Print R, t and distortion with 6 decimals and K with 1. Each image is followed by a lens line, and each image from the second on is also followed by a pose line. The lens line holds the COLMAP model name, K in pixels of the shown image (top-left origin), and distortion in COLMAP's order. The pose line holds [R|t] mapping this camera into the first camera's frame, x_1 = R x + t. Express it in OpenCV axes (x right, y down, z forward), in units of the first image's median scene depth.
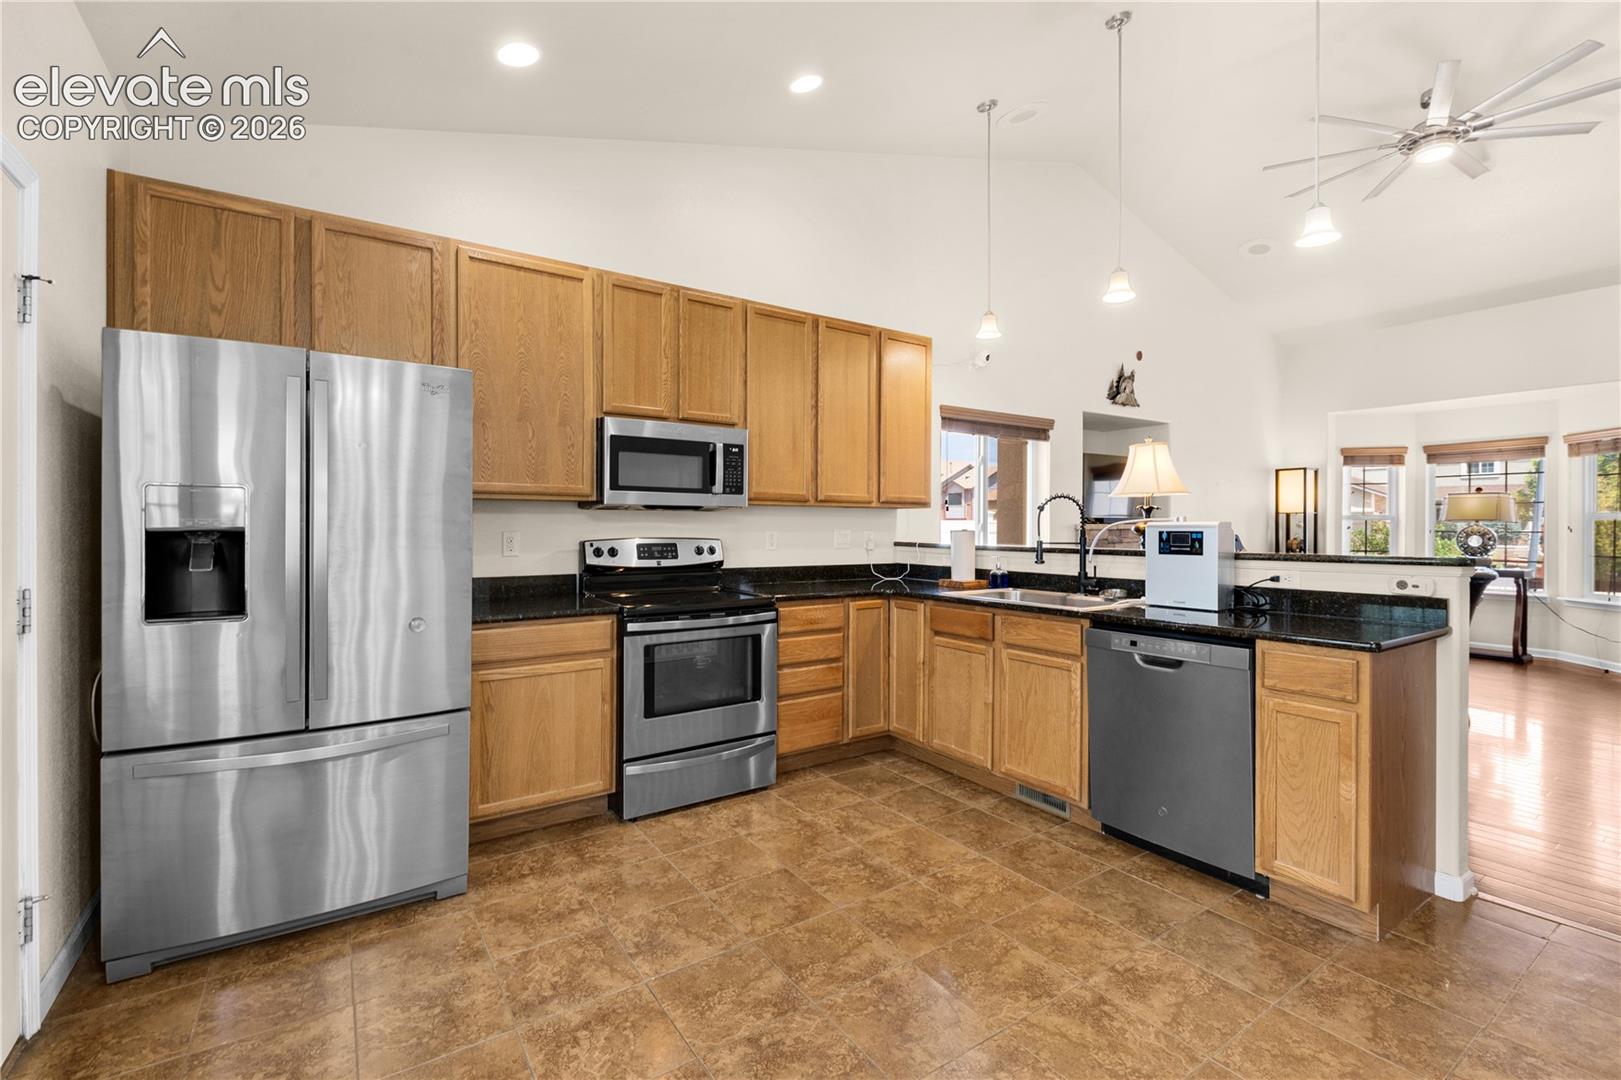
lens RADIAL K [[709.3, 0, 806.4], [0, 709.3, 526.9], [0, 0, 1]] dist [-0.000298, -0.000593]
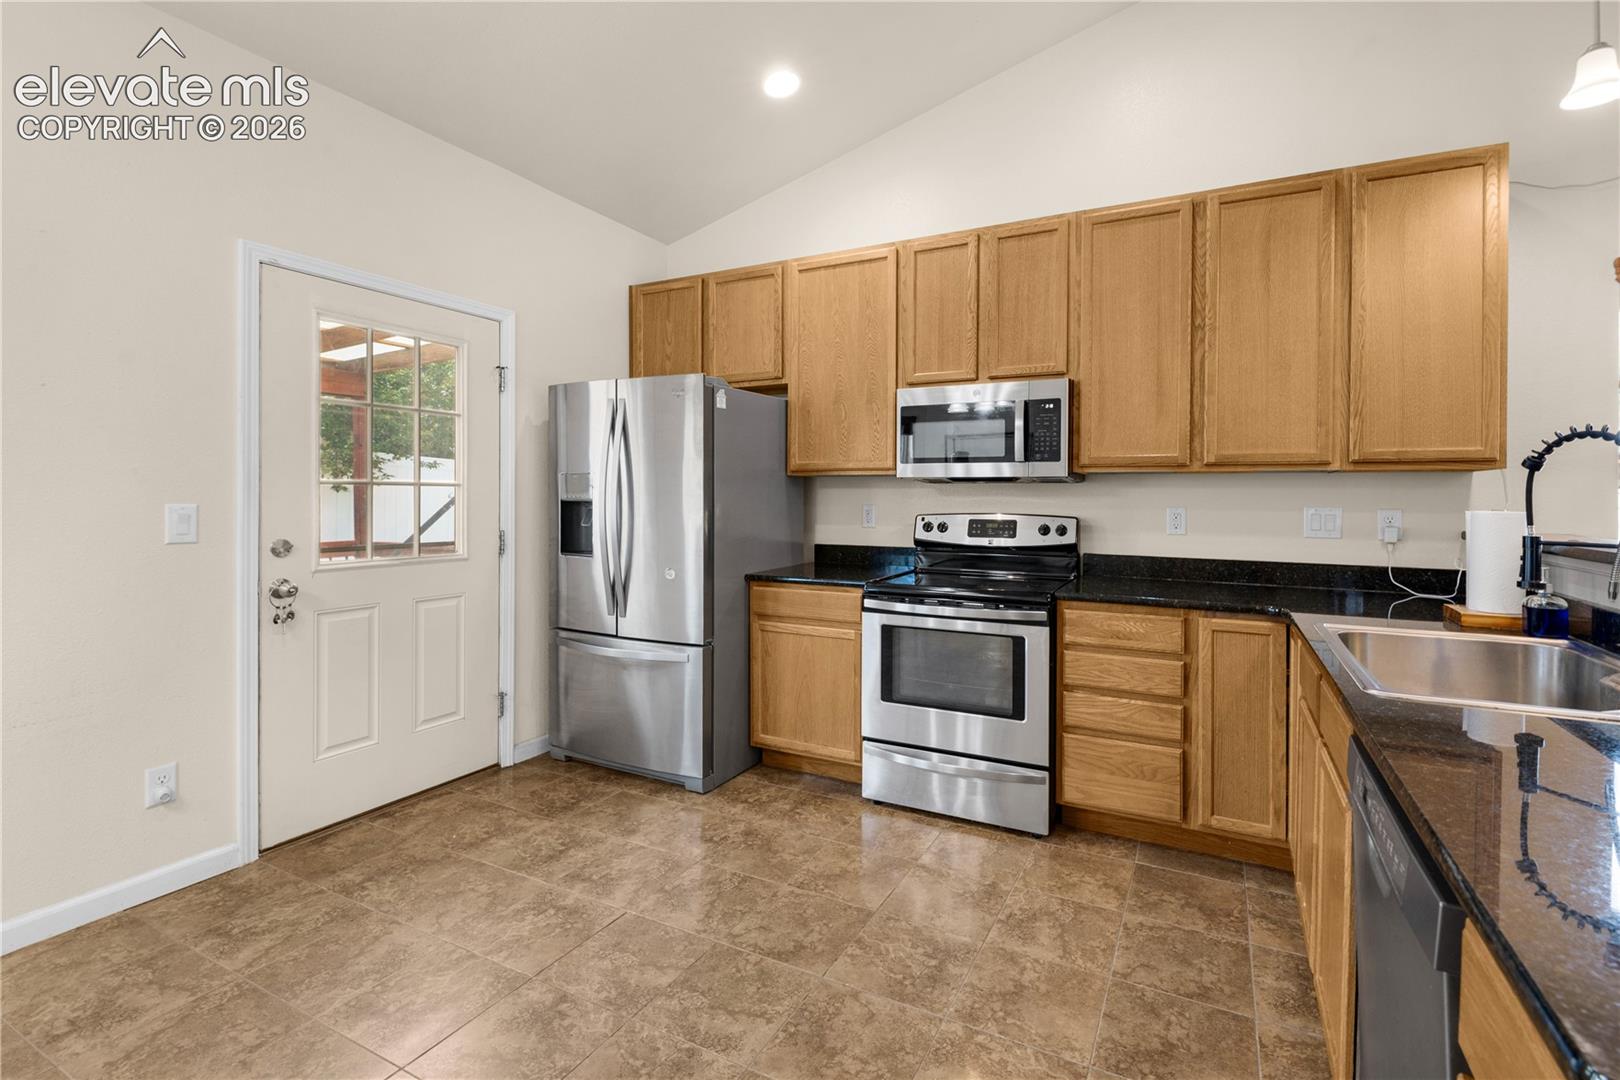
lens RADIAL K [[716.6, 0, 858.4], [0, 716.6, 501.2], [0, 0, 1]] dist [0.001910, -0.000131]
pose [[0.495750, 0.004634, -0.868453, 0.528427], [-0.006346, 0.999978, 0.001713, -0.000755], [0.868442, 0.004662, 0.495768, 0.434697]]
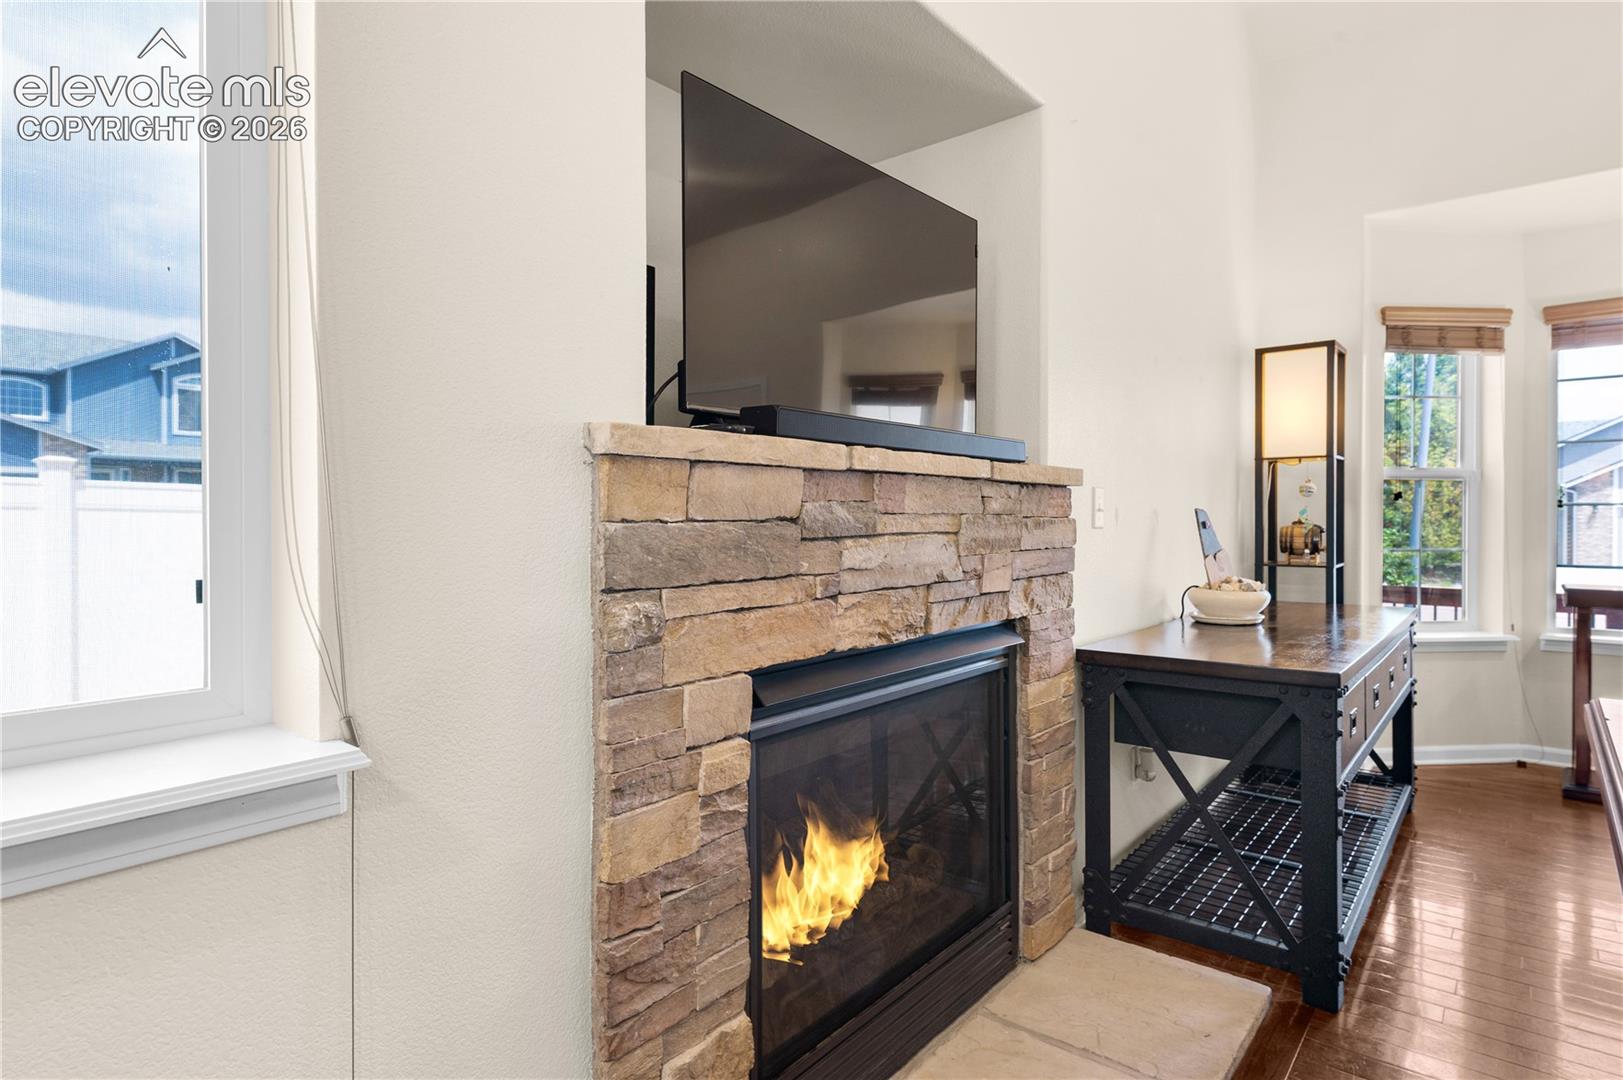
lens RADIAL K [[876.4, 0, 781.6], [0, 876.4, 523.3], [0, 0, 1]] dist [0.002557, 0.000366]
pose [[0.964851, -0.003805, 0.262771, 0.649610], [0.002432, 0.999982, 0.005550, 0.032307], [-0.262787, -0.004716, 0.964842, 1.406888]]
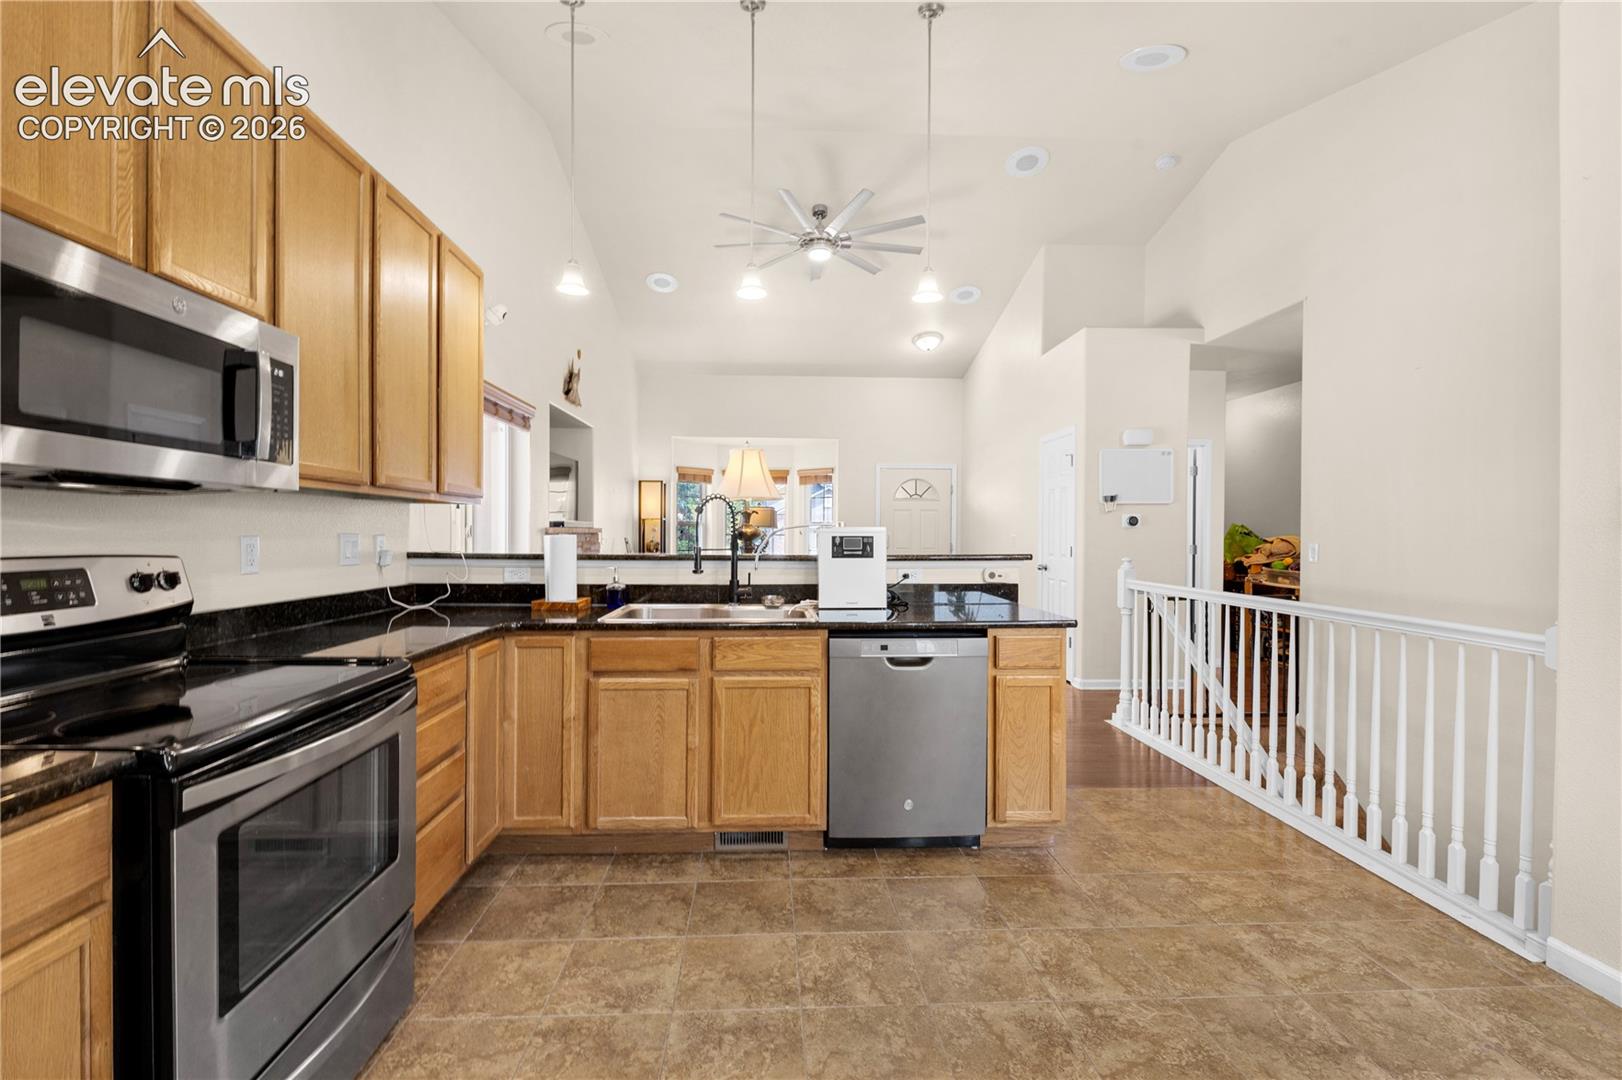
lens RADIAL K [[688.0, 0, 808.8], [0, 688.0, 533.4], [0, 0, 1]] dist [0.002246, 0.000014]
pose [[0.515232, -0.000746, 0.857050, -0.341983], [-0.003711, 0.999988, 0.003101, -0.000578], [-0.857043, -0.004779, 0.515223, 0.465895]]
